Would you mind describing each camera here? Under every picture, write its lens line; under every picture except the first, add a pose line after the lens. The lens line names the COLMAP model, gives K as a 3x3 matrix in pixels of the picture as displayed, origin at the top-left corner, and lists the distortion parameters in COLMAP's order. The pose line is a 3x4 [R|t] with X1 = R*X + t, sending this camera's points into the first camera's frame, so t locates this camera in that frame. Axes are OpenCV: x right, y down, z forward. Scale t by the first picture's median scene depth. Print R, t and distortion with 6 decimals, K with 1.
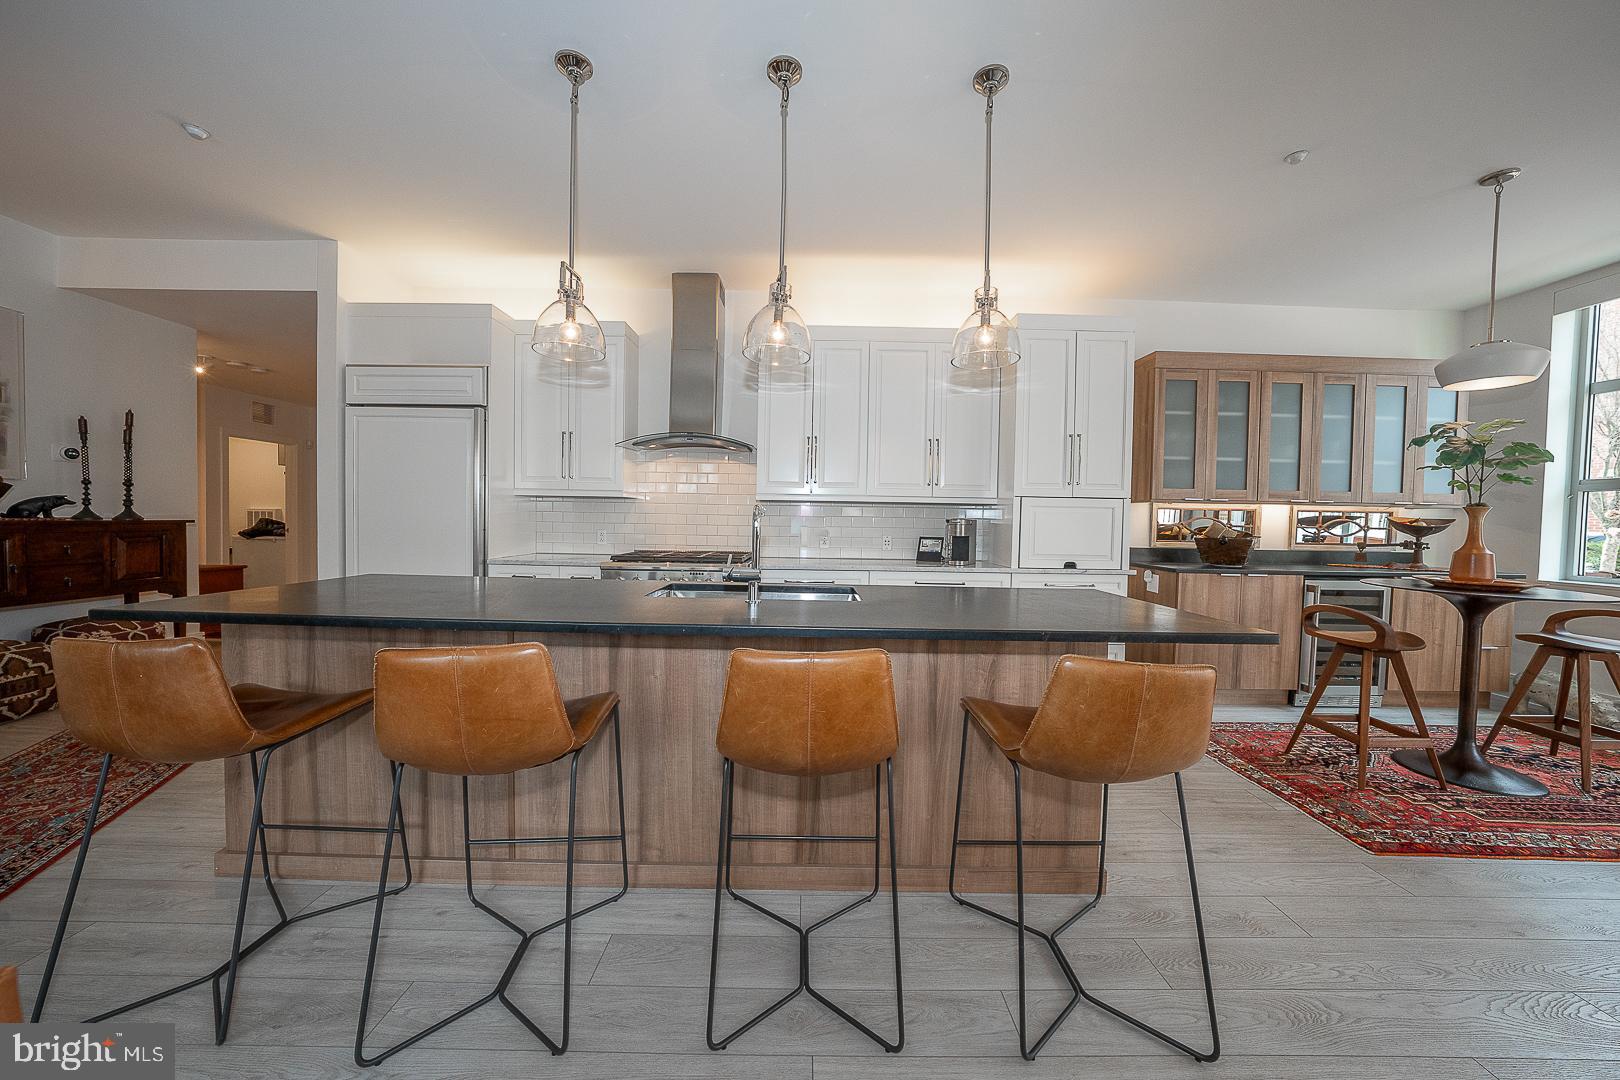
lens RADIAL K [[556.0, 0, 810.9], [0, 556.0, 535.7], [0, 0, 1]] dist [-0.026789, 0.005451]
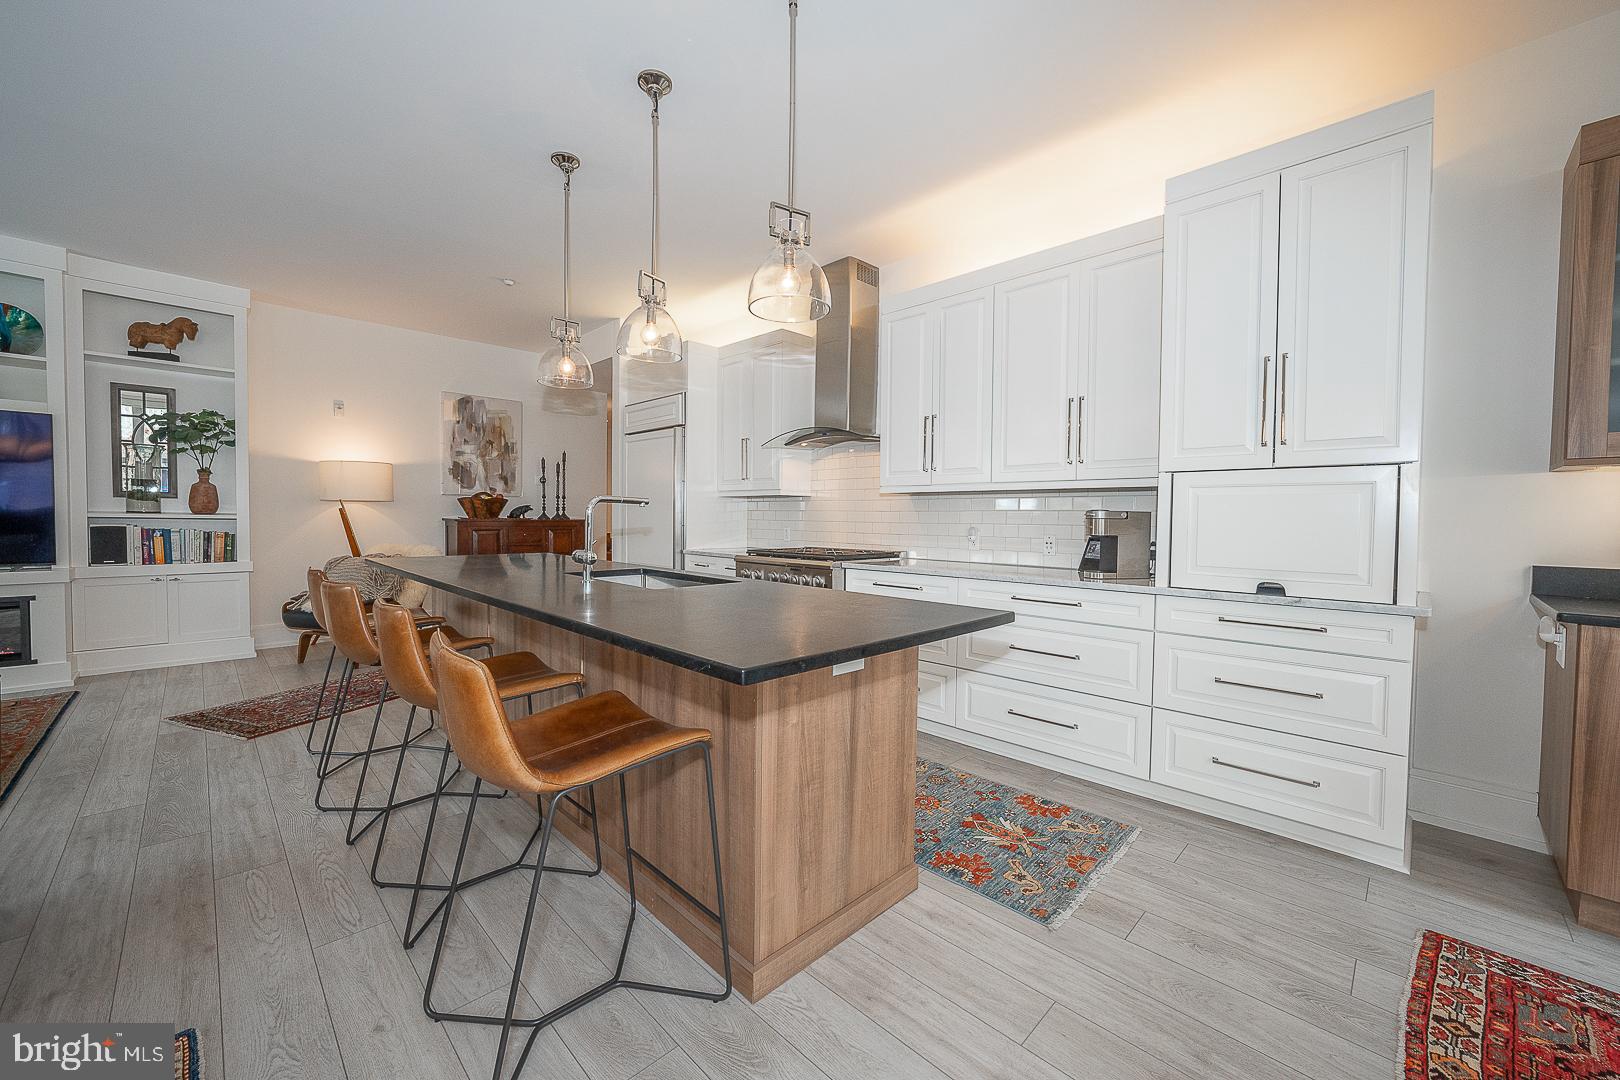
lens RADIAL K [[625.4, 0, 812.1], [0, 625.4, 537.5], [0, 0, 1]] dist [-0.020188, 0.005887]
pose [[0.703459, 0.013902, -0.710599, 0.590483], [-0.017031, 0.999851, 0.002701, 0.006886], [0.710531, 0.010202, 0.703592, 0.227244]]
